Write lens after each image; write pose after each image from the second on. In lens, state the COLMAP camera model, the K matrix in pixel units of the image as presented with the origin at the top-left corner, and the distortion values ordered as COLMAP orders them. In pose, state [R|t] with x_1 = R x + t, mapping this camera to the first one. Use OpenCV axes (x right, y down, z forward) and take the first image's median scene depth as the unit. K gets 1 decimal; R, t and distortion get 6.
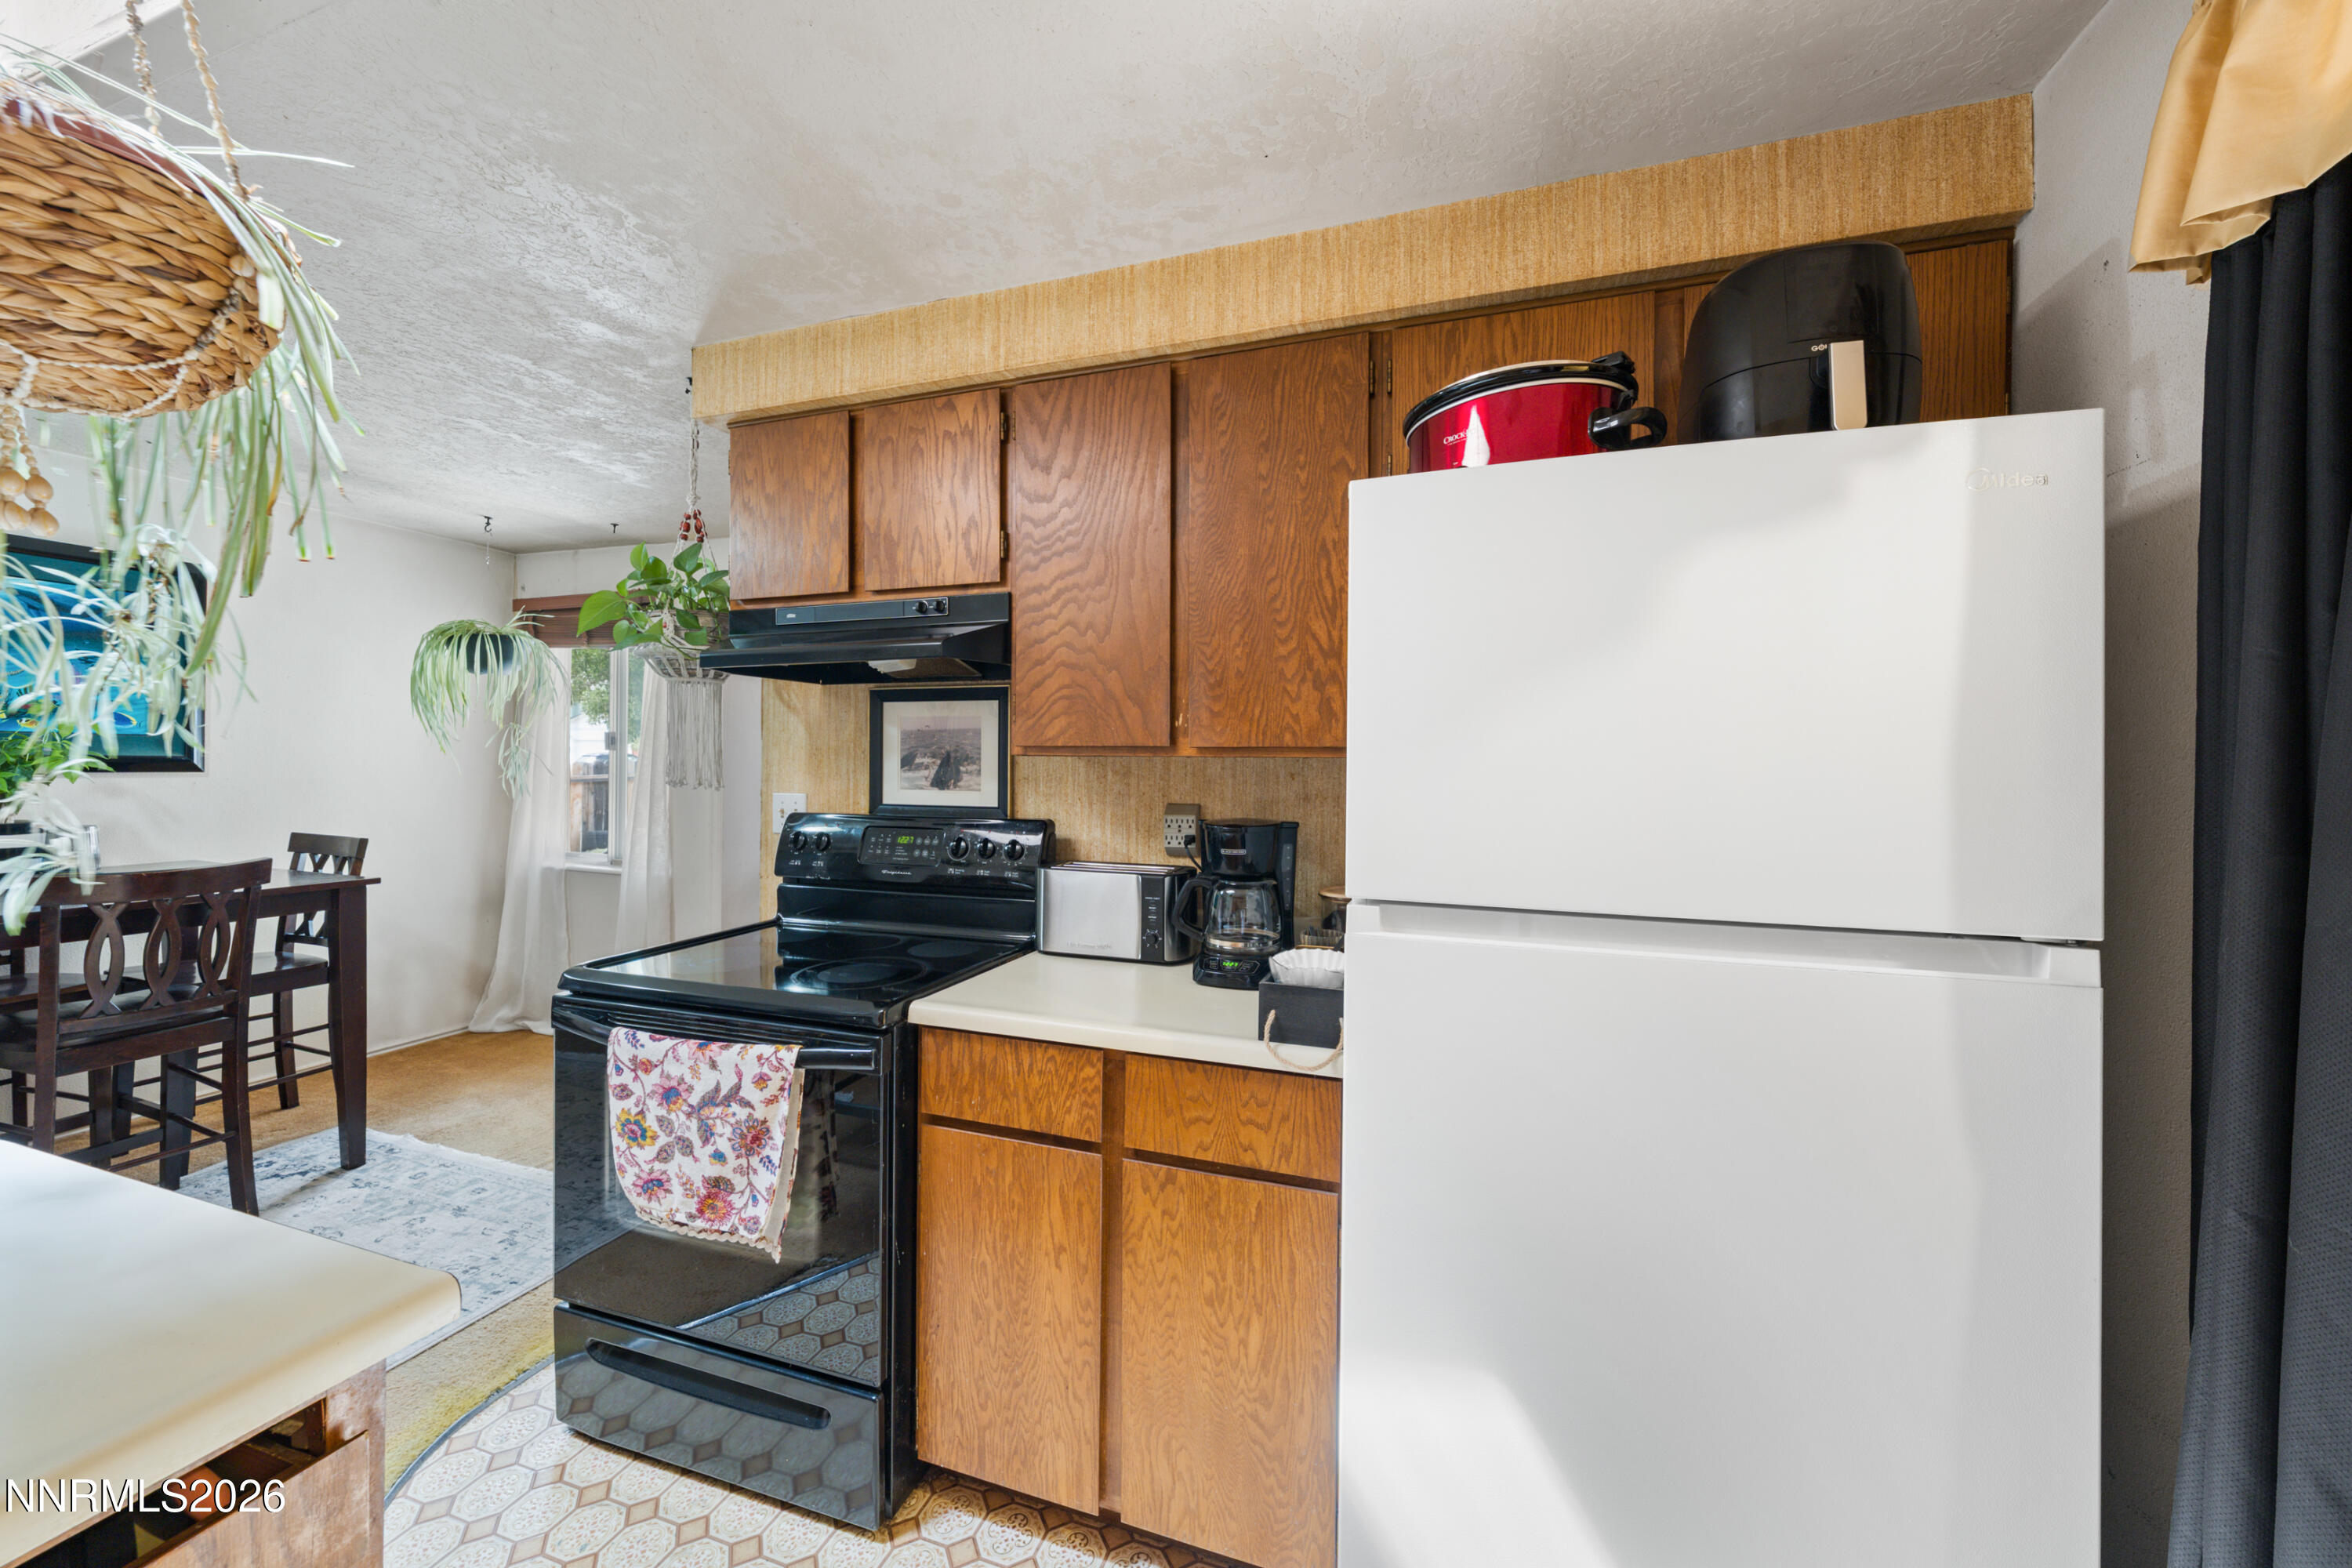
lens RADIAL K [[841.9, 0, 1174.9], [0, 841.9, 768.3], [0, 0, 1]] dist [0.000386, 0.000019]
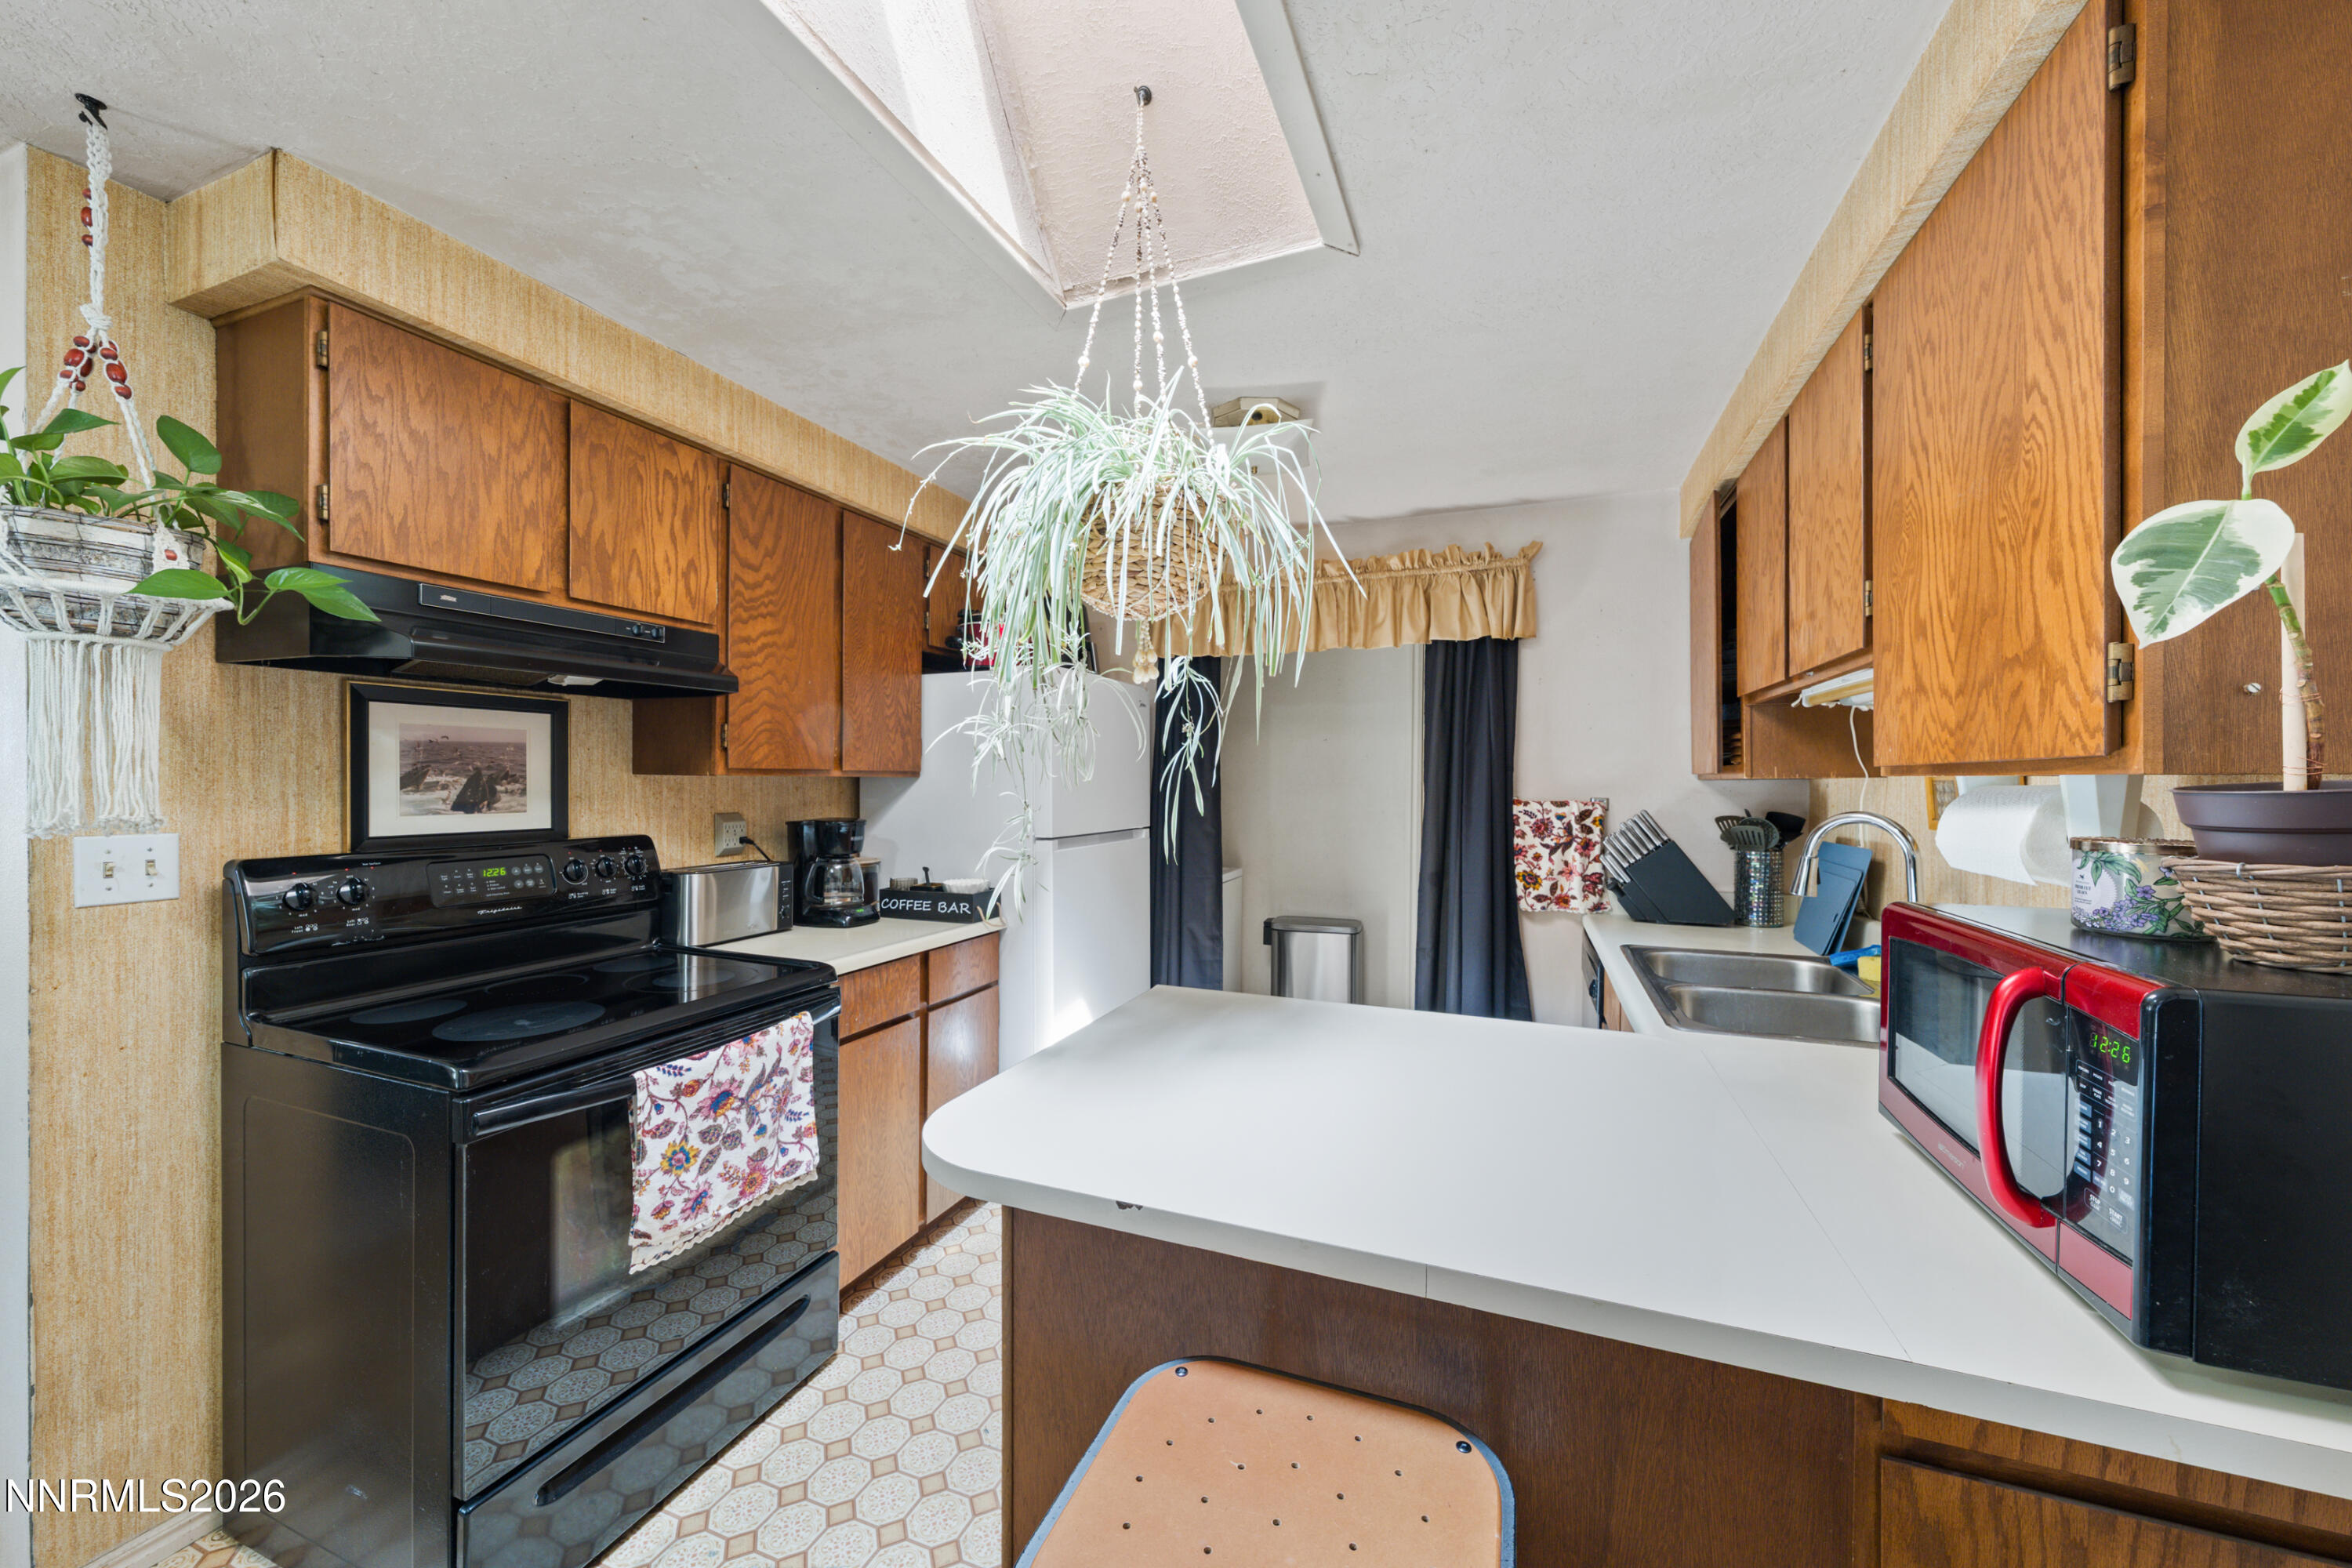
lens RADIAL K [[853.1, 0, 1166.2], [0, 853.1, 784.3], [0, 0, 1]] dist [-0.000539, -0.000126]
pose [[0.069715, -0.014856, 0.997456, -1.368184], [-0.003359, 0.999880, 0.015127, -0.024036], [-0.997561, -0.004405, 0.069656, 0.308727]]
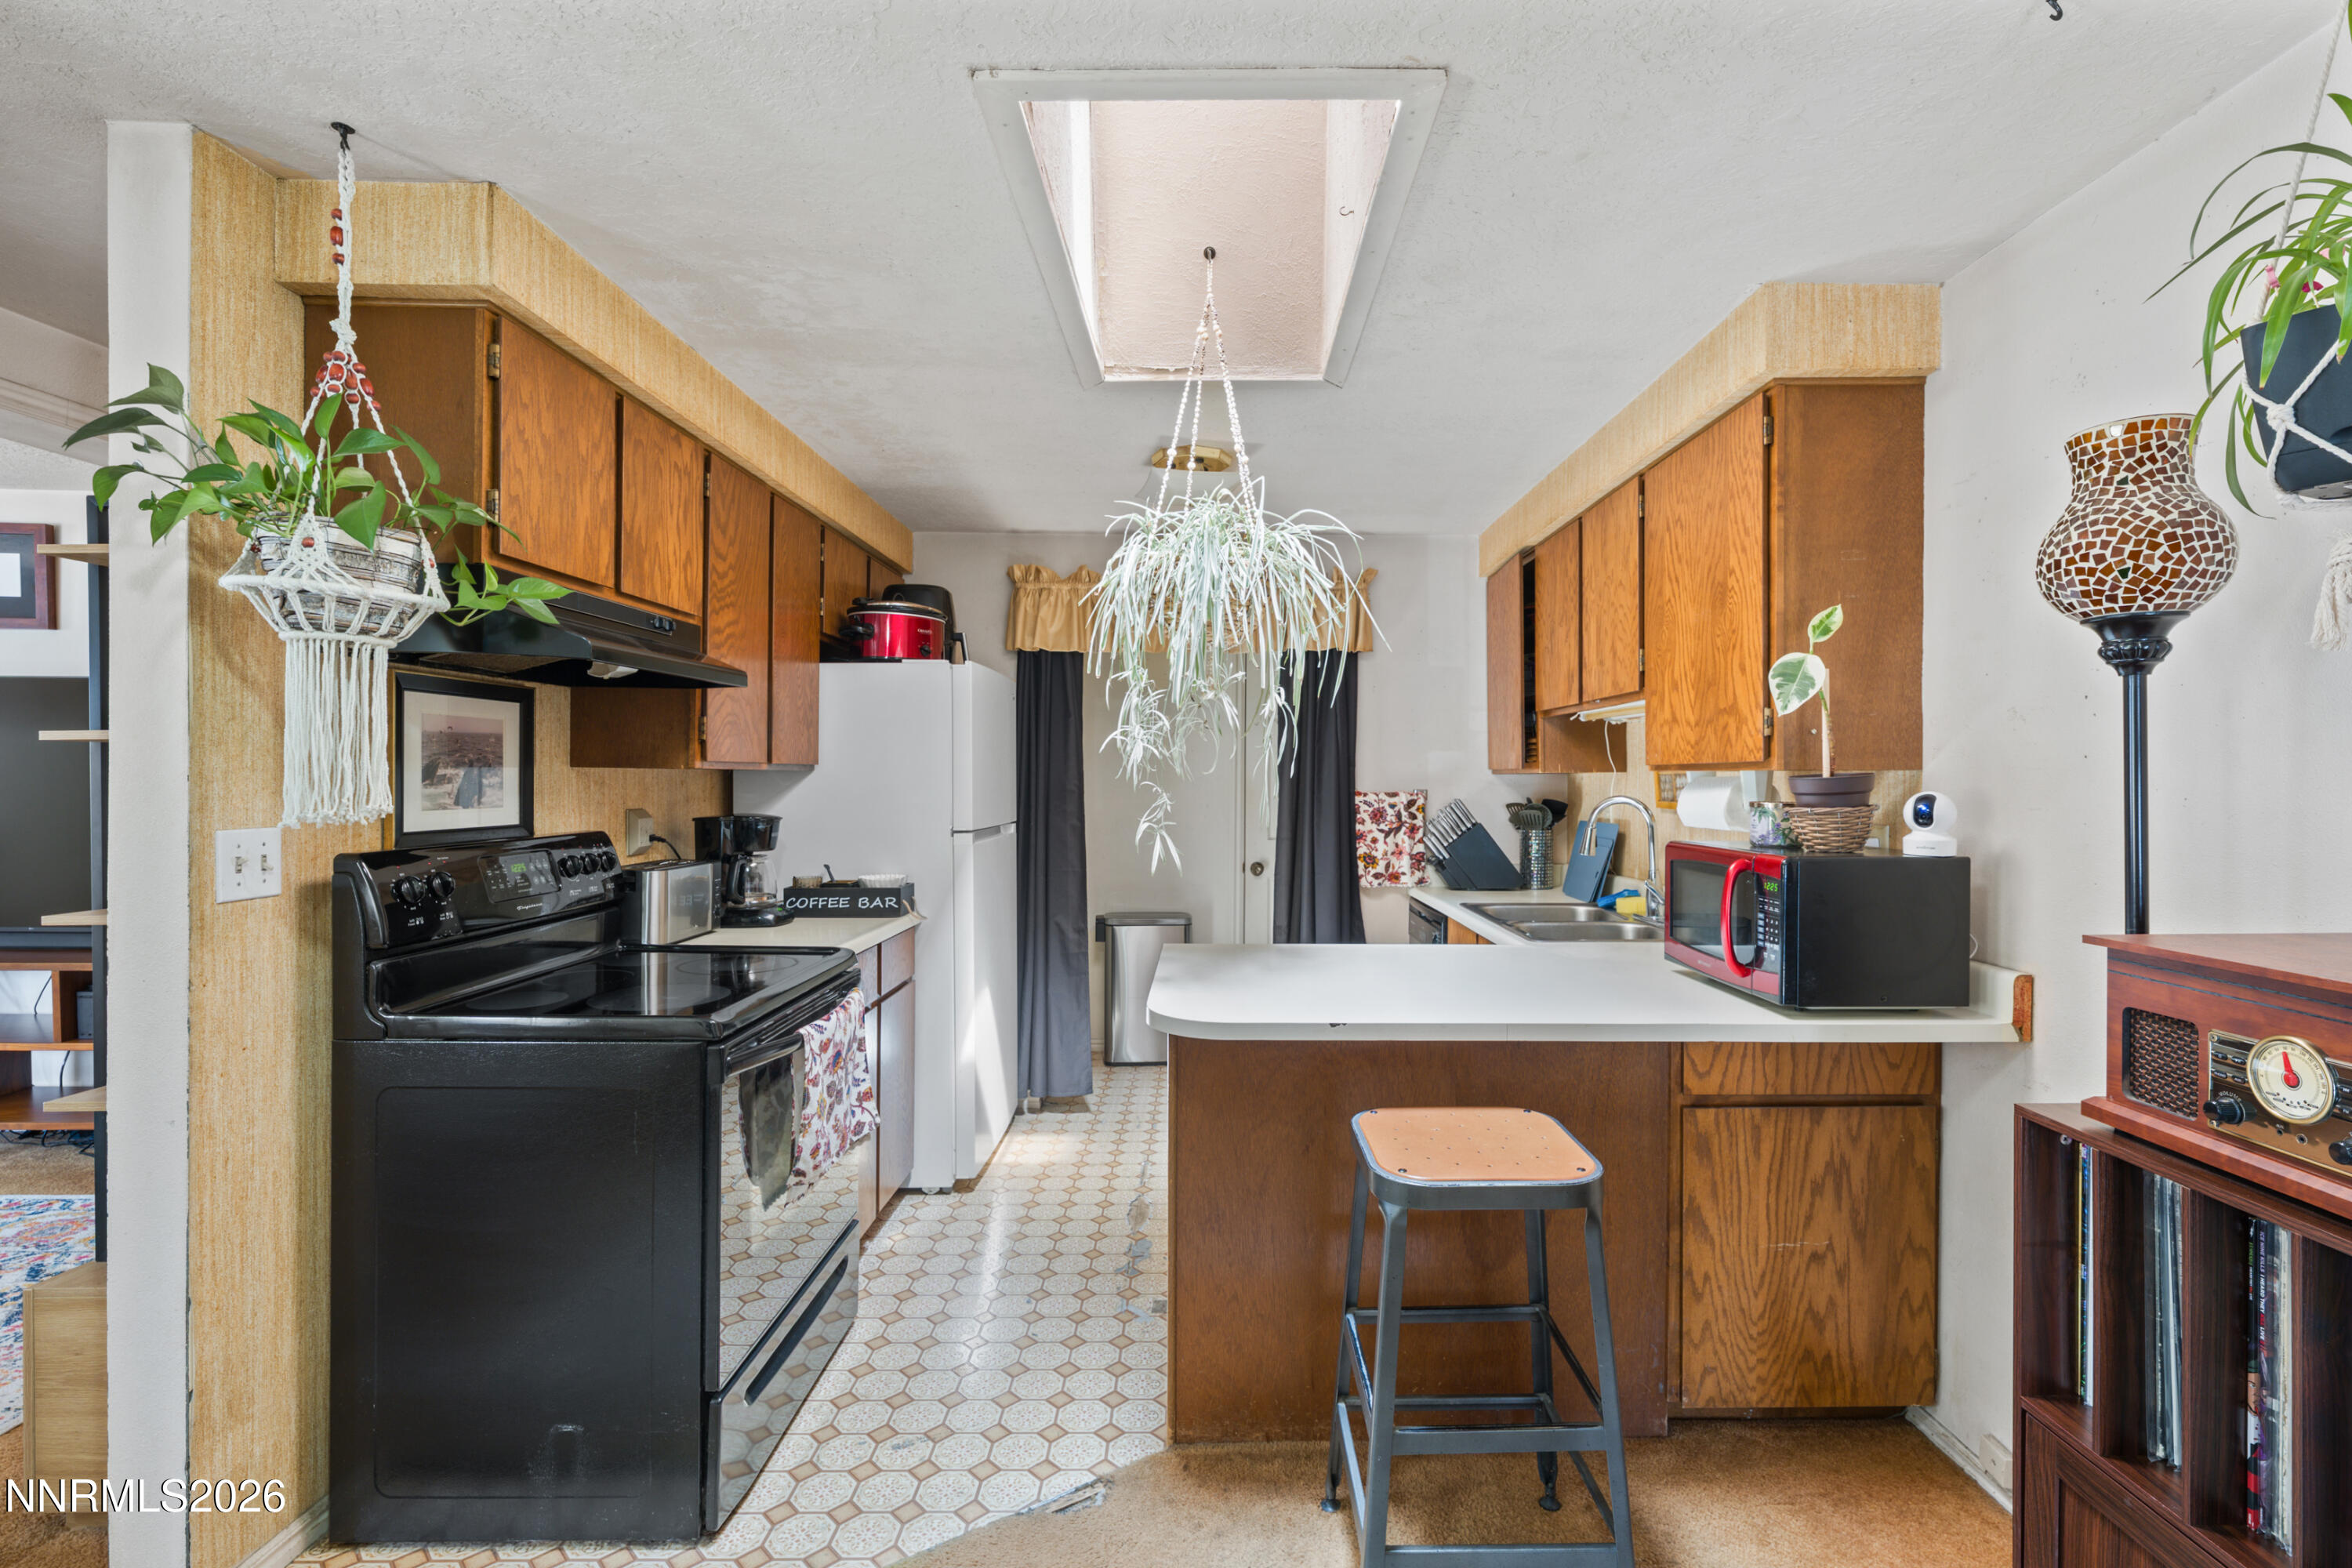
lens RADIAL K [[1070.4, 0, 1190.3], [0, 1070.4, 778.3], [0, 0, 1]] dist [0.000011, -0.000747]
pose [[-0.302434, -0.012477, 0.953089, -1.838097], [-0.007042, 0.999916, 0.010856, -0.023779], [-0.953144, -0.003428, -0.302496, 0.826005]]
